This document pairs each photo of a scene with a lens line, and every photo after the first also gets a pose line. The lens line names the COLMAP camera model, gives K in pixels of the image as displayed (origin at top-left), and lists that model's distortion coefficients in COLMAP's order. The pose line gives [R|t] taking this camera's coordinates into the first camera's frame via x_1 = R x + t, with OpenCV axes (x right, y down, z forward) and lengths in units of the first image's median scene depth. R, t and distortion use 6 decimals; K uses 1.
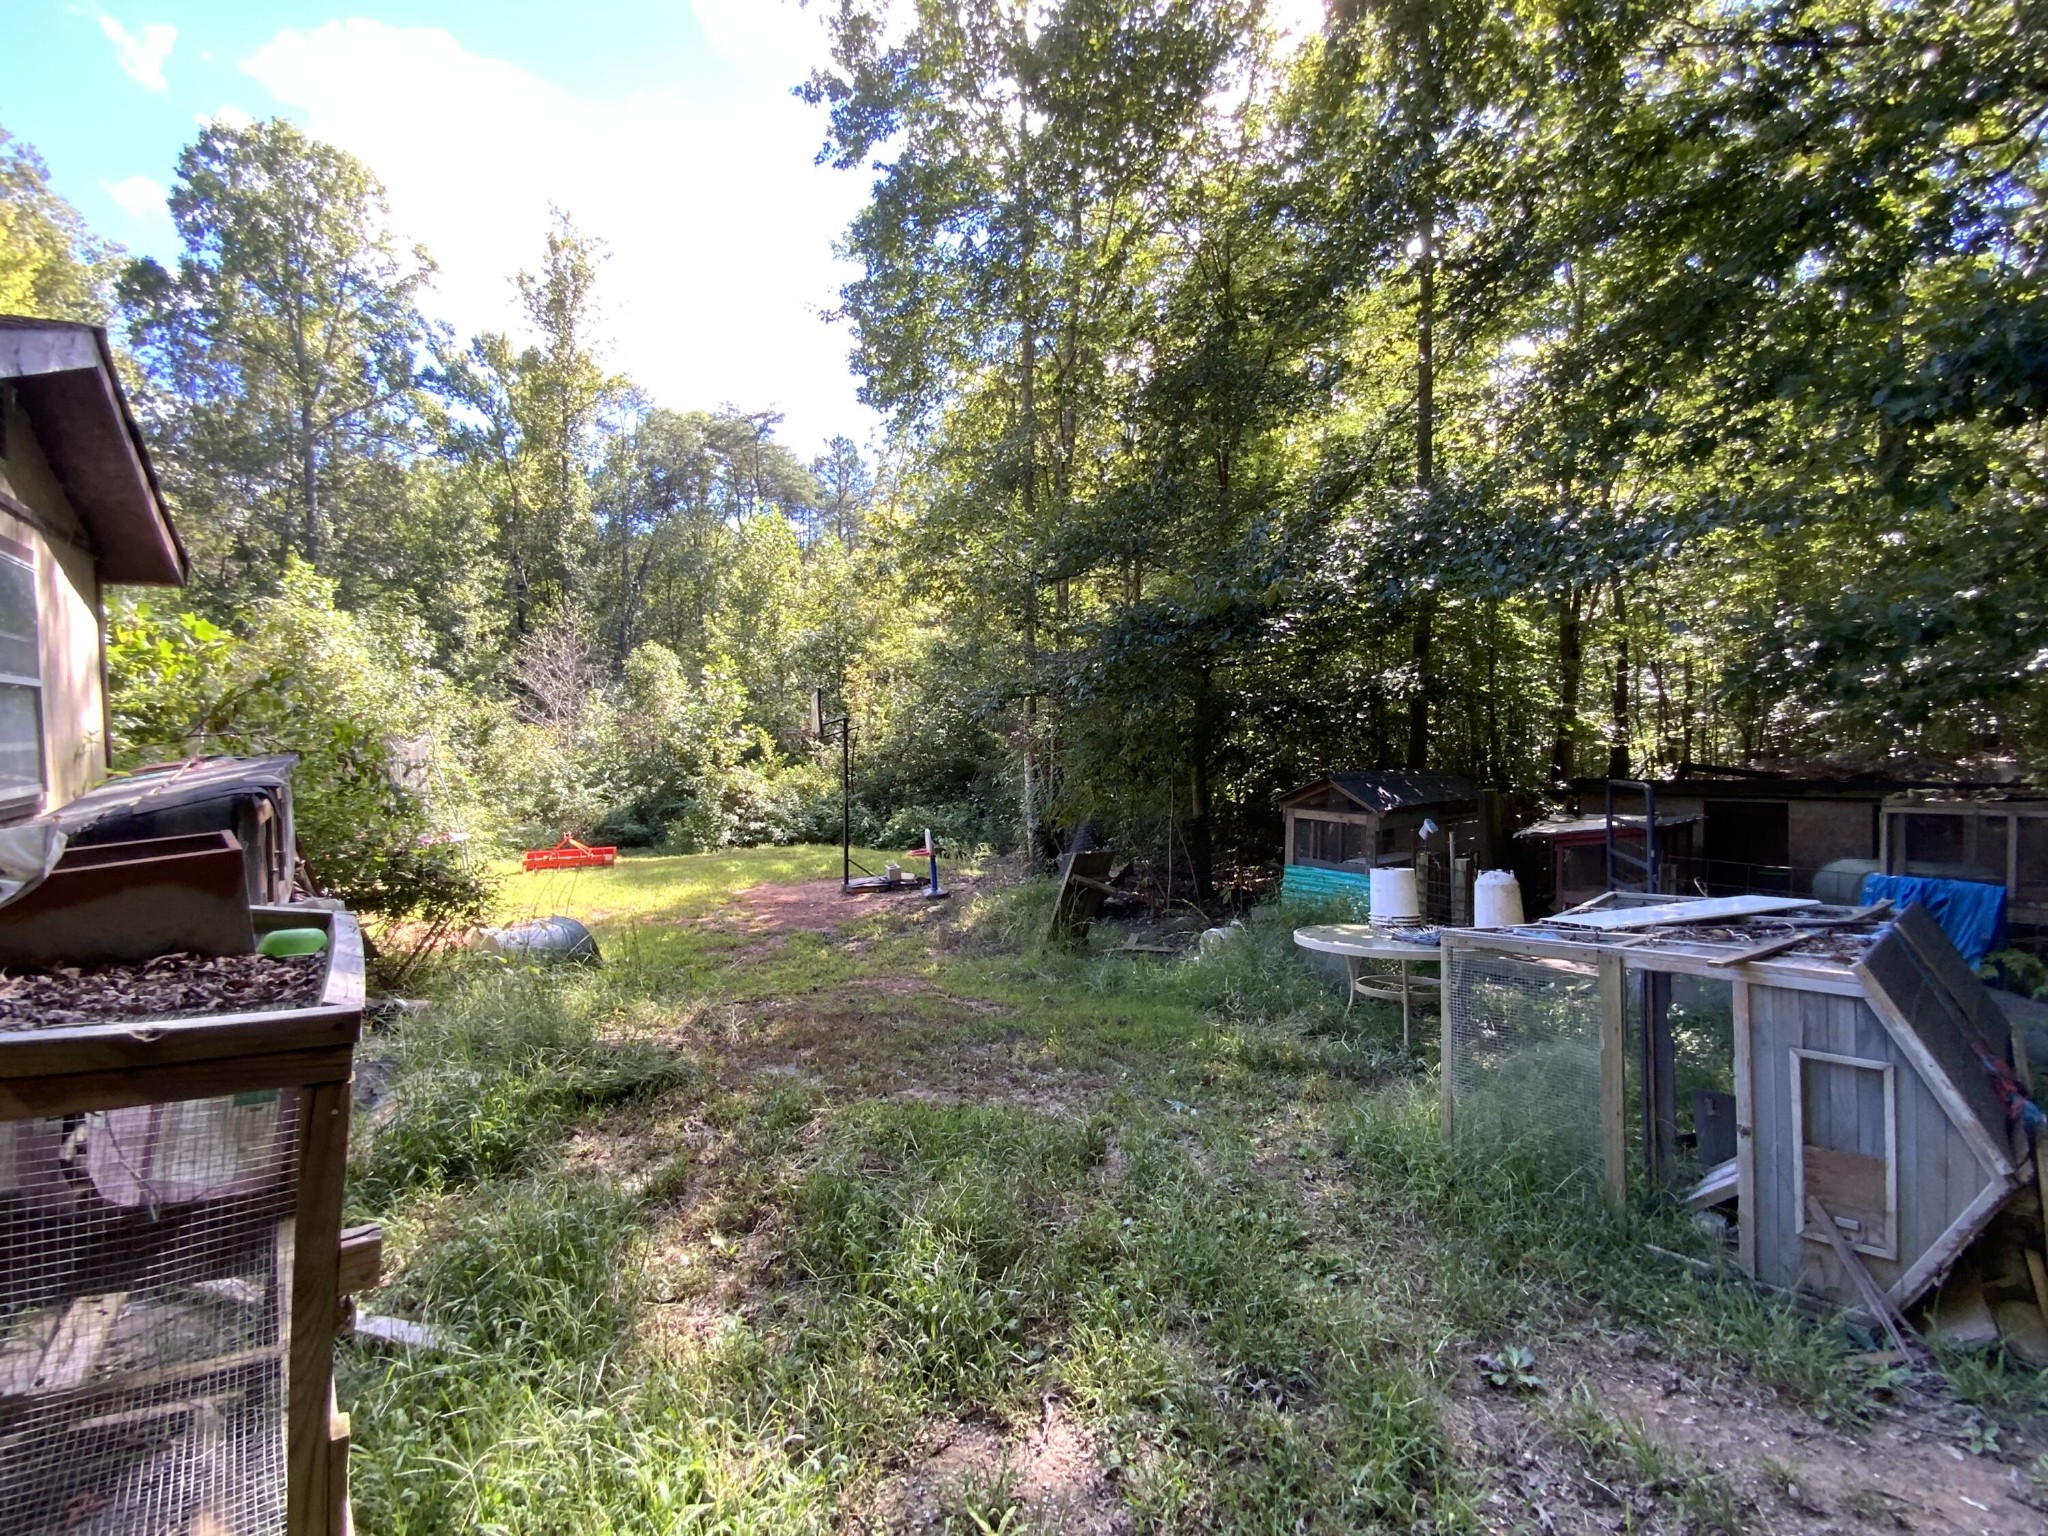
lens RADIAL K [[826.6, 0, 1024.2], [0, 826.6, 771.4], [0, 0, 1]] dist [0.027373, -0.022656]
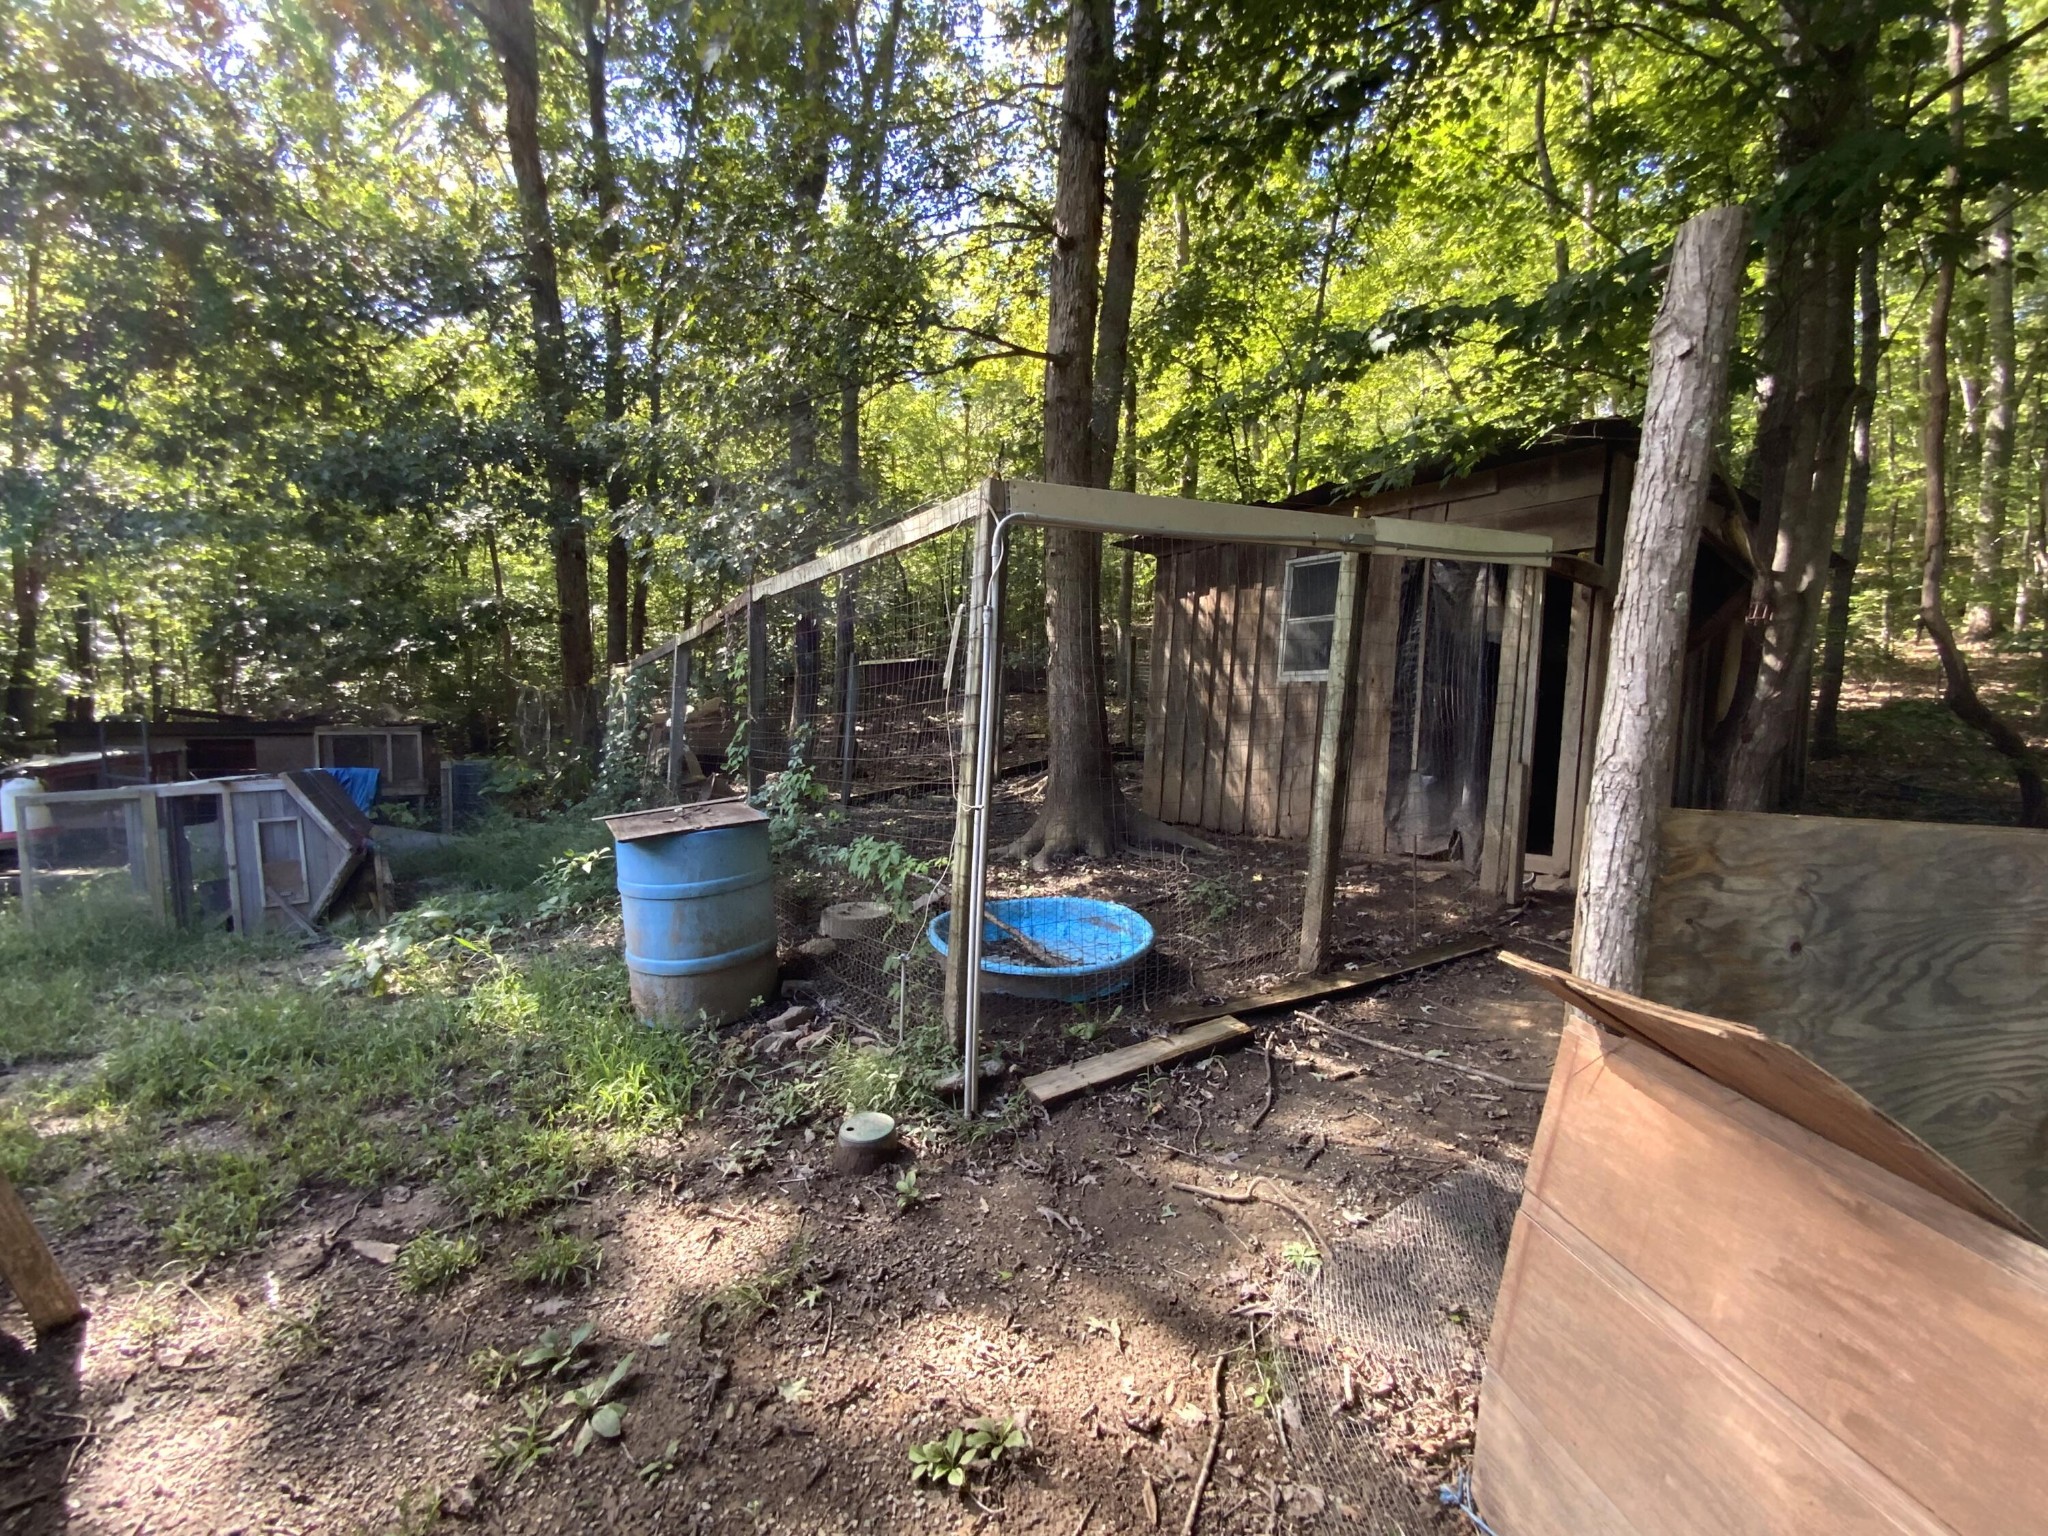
lens RADIAL K [[826.6, 0, 1024.2], [0, 826.6, 771.4], [0, 0, 1]] dist [0.027373, -0.022656]
pose [[0.086082, -0.051748, 0.994943, -0.145097], [0.014204, 0.998612, 0.050710, 0.020312], [-0.996187, 0.009767, 0.086698, -0.163737]]
